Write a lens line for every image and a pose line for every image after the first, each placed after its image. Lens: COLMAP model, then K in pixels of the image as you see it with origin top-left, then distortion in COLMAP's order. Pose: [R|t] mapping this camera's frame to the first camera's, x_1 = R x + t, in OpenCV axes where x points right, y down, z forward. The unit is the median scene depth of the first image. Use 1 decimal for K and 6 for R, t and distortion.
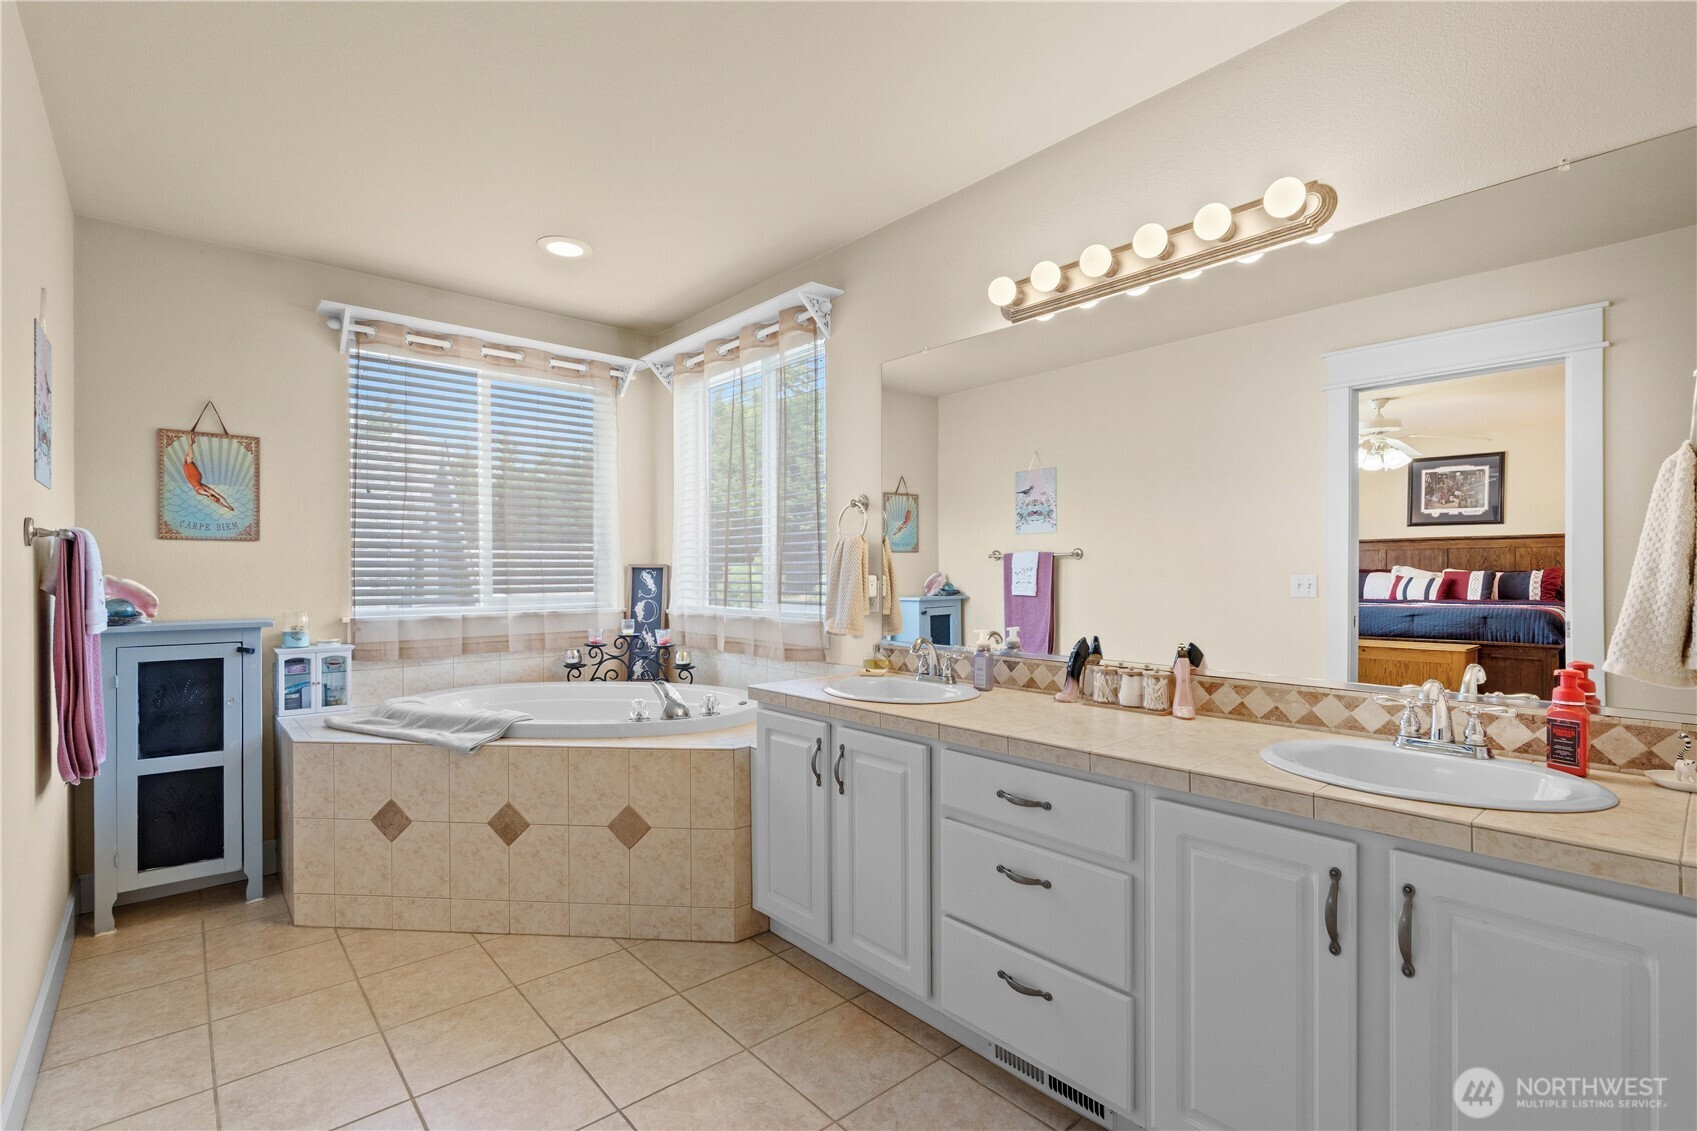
lens RADIAL K [[791.7, 0, 848.5], [0, 791.7, 565.5], [0, 0, 1]] dist [-0.000489, 0.000032]
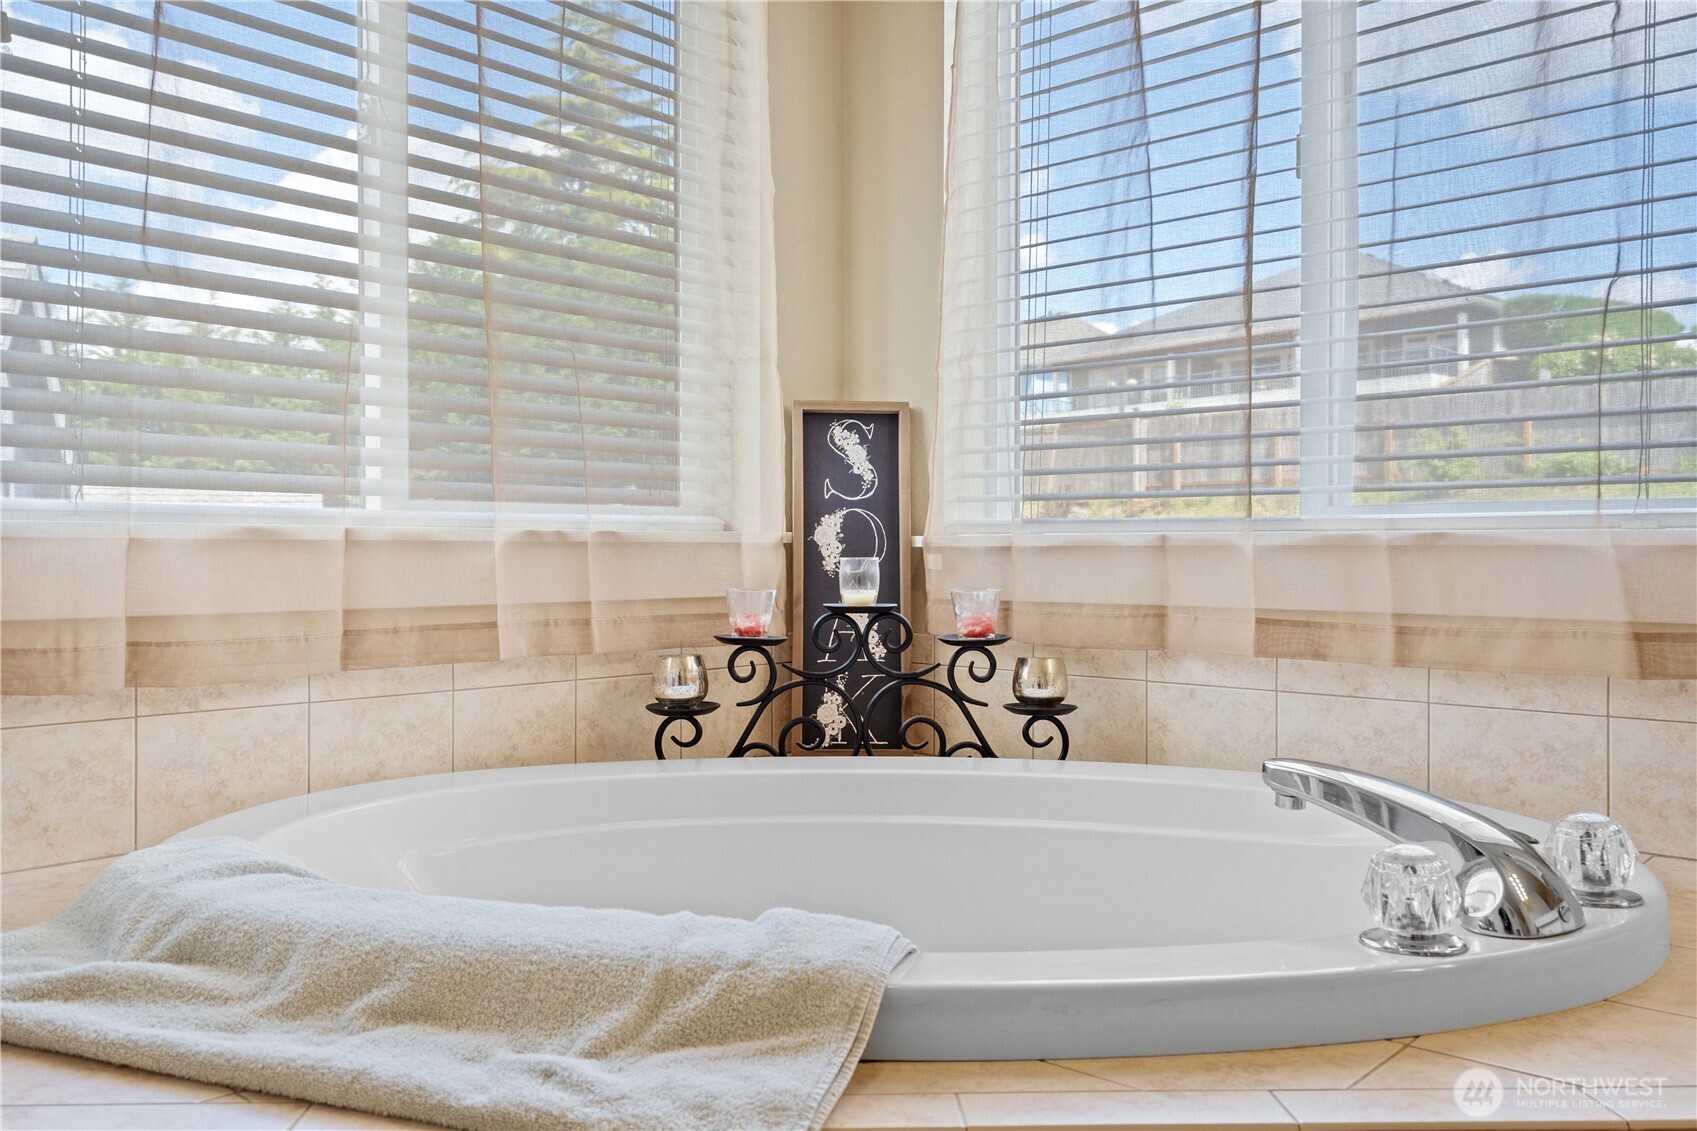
lens RADIAL K [[1296.2, 0, 848.5], [0, 1296.2, 565.5], [0, 0, 1]] dist [0.001482, -0.000589]
pose [[0.993073, 0.001471, 0.117486, -0.342687], [-0.003029, 0.999910, 0.013085, 0.064628], [-0.117457, -0.013351, 0.992988, 0.493403]]
